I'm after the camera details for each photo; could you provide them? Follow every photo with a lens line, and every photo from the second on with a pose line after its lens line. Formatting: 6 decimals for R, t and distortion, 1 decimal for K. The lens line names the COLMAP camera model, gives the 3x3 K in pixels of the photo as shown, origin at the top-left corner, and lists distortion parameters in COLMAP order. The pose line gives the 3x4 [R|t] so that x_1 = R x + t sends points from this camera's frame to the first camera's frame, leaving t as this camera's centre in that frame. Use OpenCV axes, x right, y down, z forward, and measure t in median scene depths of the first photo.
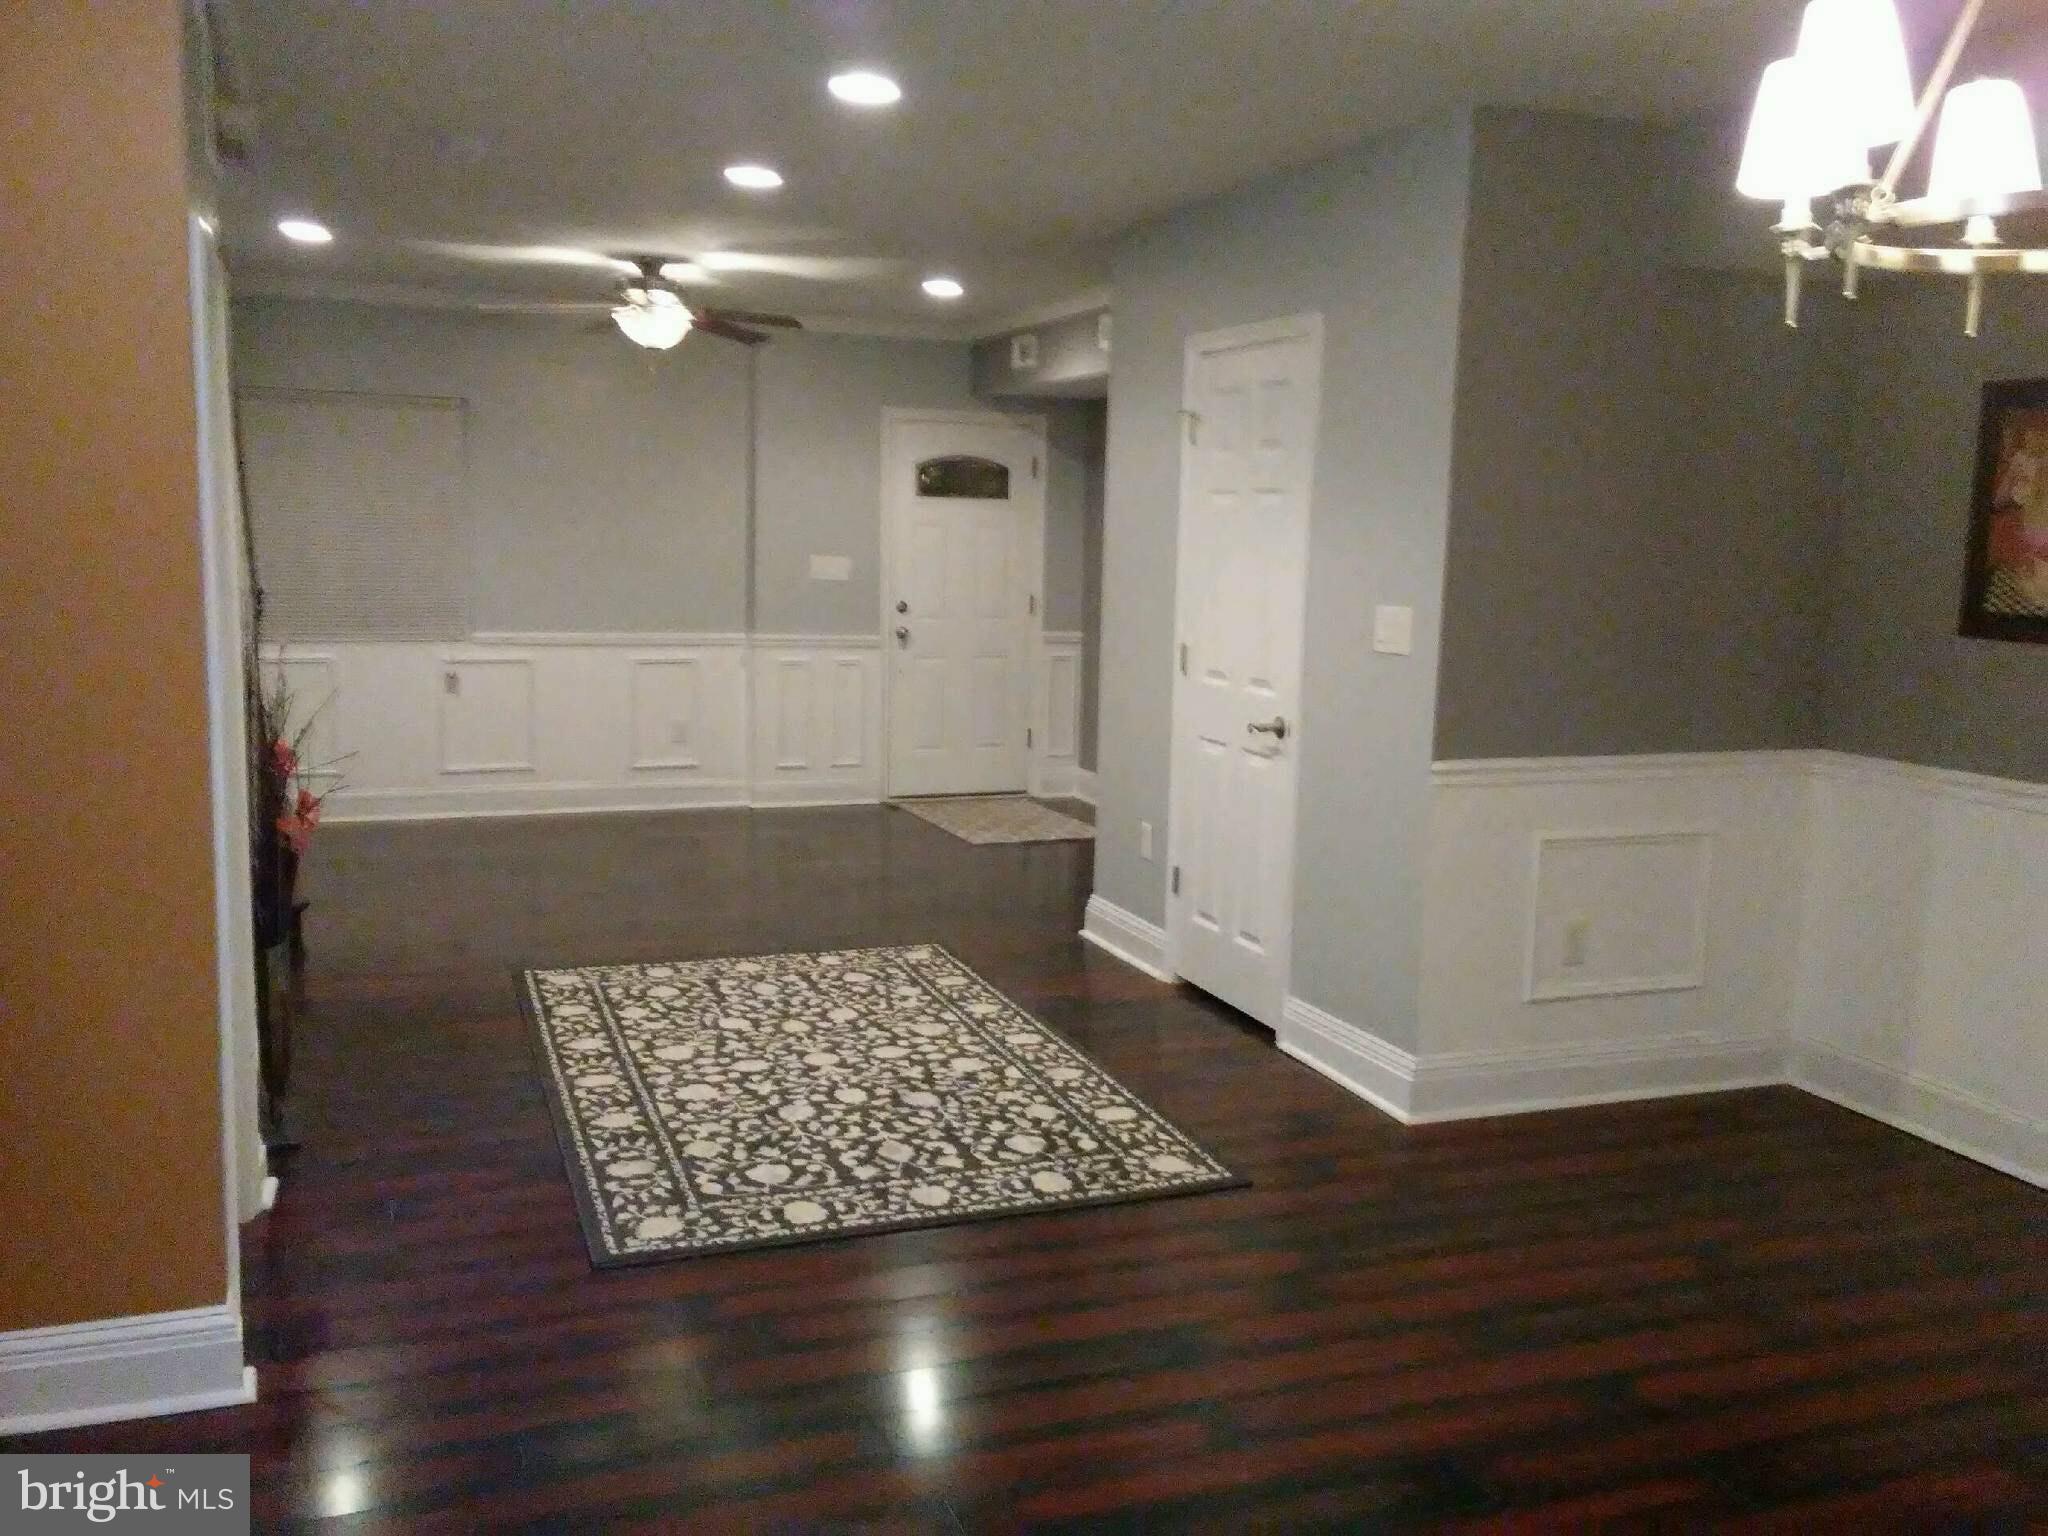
lens RADIAL K [[1768.6, 0, 1031.4], [0, 1768.6, 776.6], [0, 0, 1]] dist [0.107084, -0.065535]
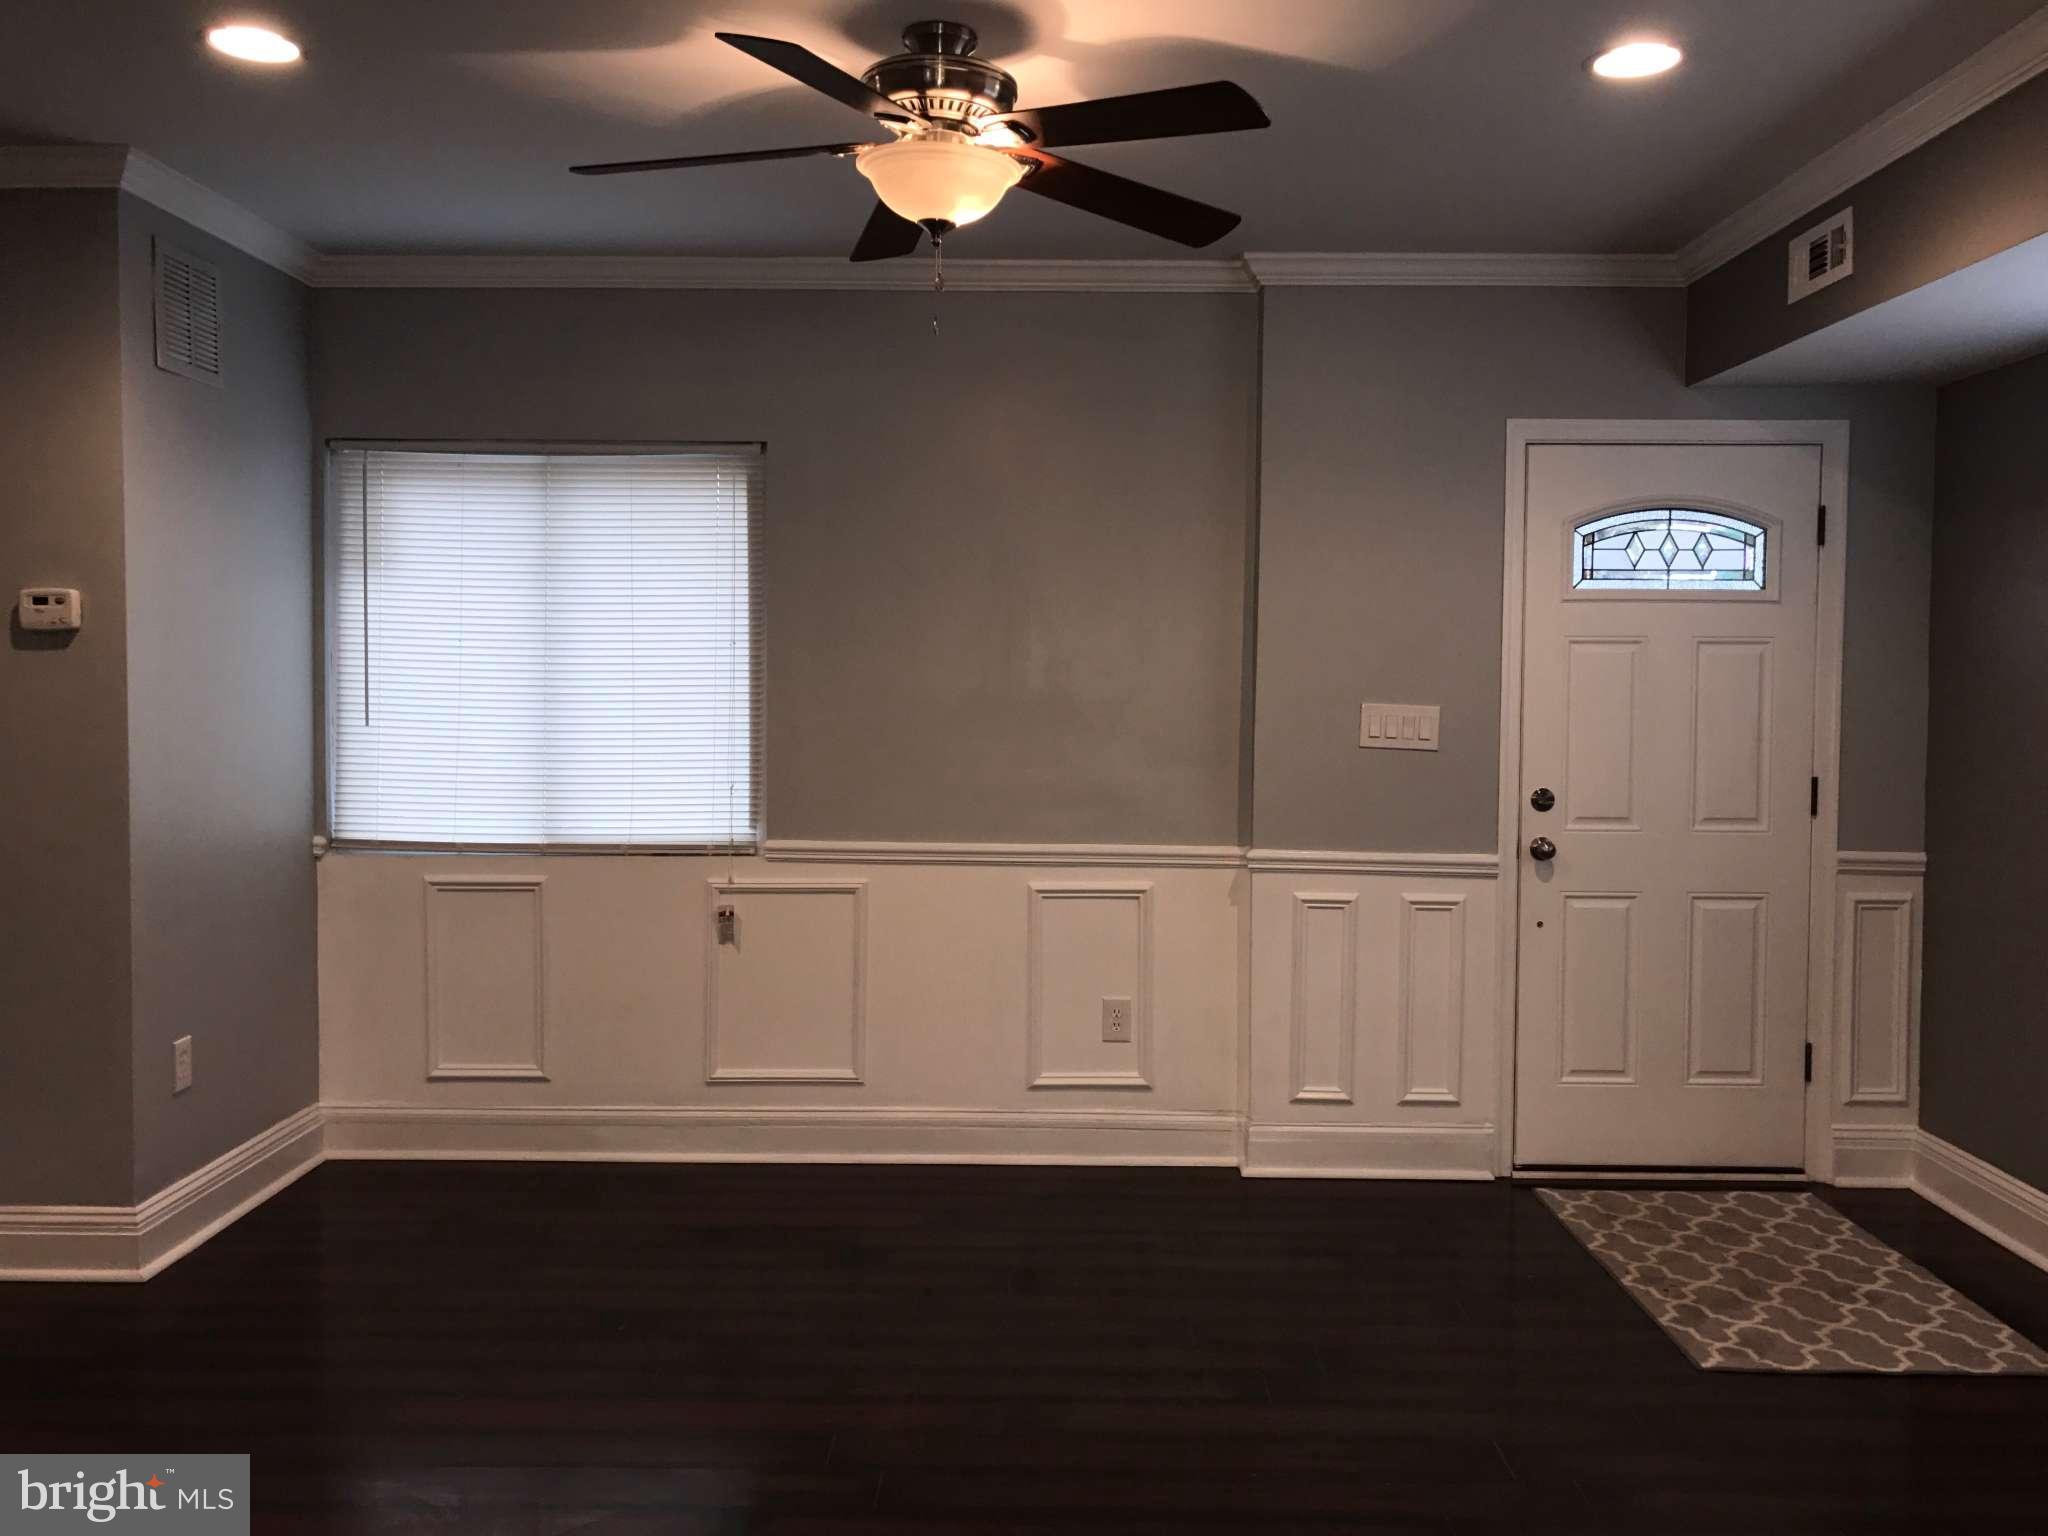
lens RADIAL K [[1734.5, 0, 1037.2], [0, 1734.5, 754.6], [0, 0, 1]] dist [0.060050, -0.027438]
pose [[0.933012, 0.004093, -0.359823, -0.053152], [-0.039424, 0.995079, -0.090905, -0.109618], [0.357680, 0.099001, 0.928582, 0.923005]]
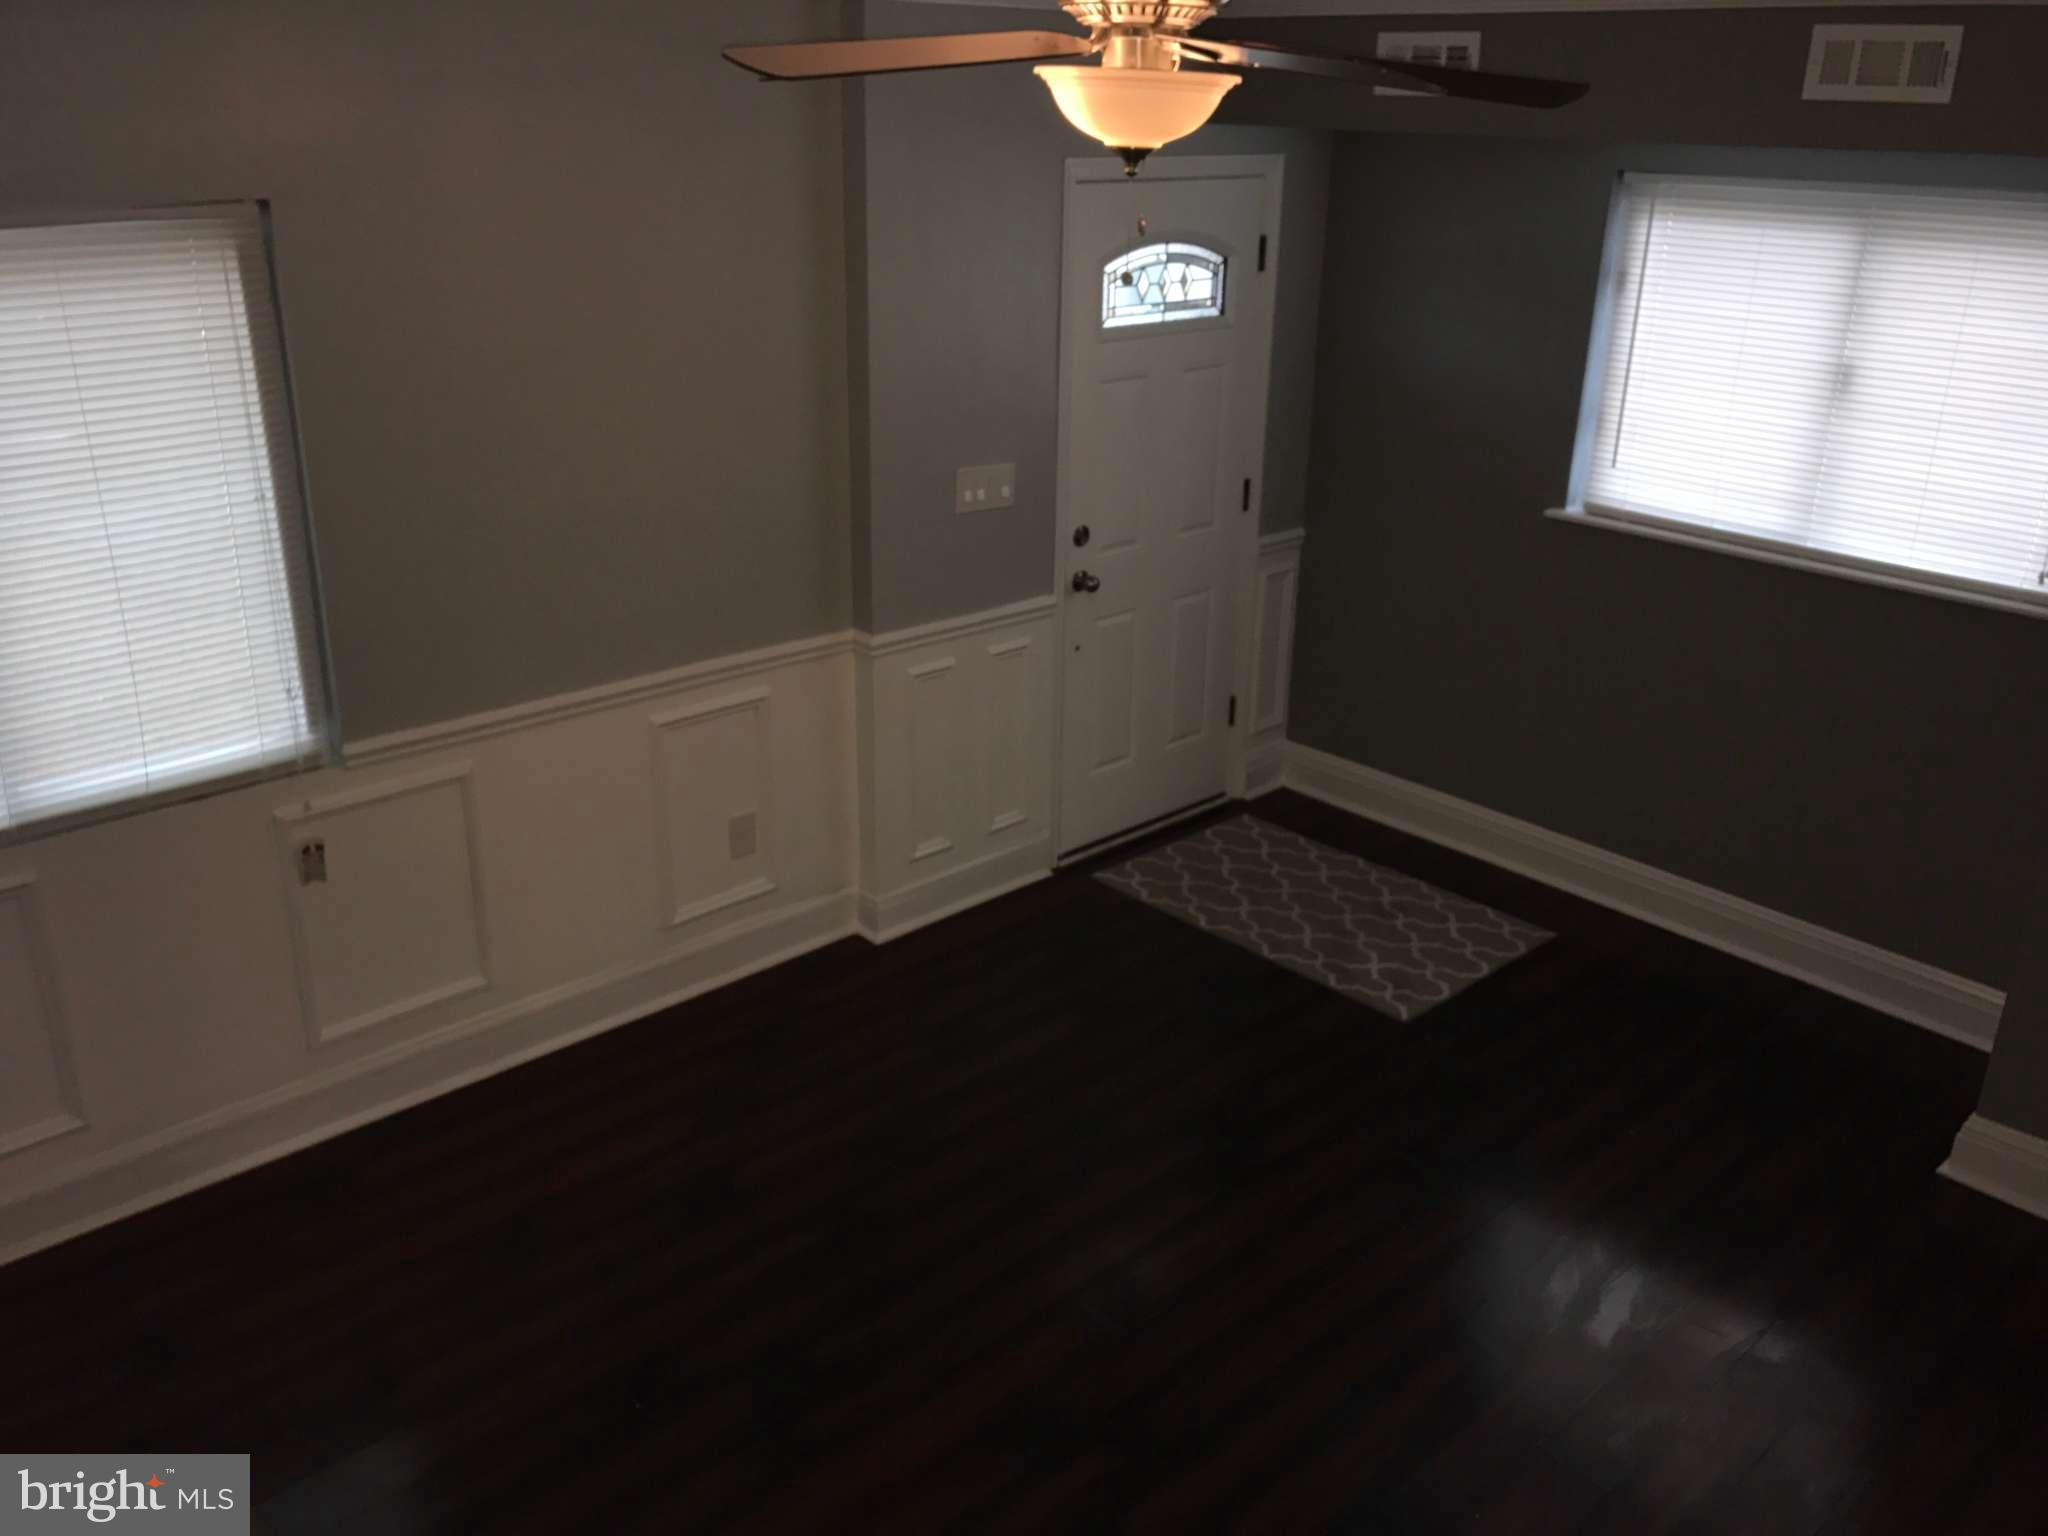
lens RADIAL K [[1768.6, 0, 1029.0], [0, 1768.6, 760.0], [0, 0, 1]] dist [0.107084, -0.065535]
pose [[0.916787, -0.147880, 0.370991, -0.586005], [0.052931, 0.965718, 0.254141, -0.327380], [-0.395854, -0.213356, 0.893184, 0.975478]]
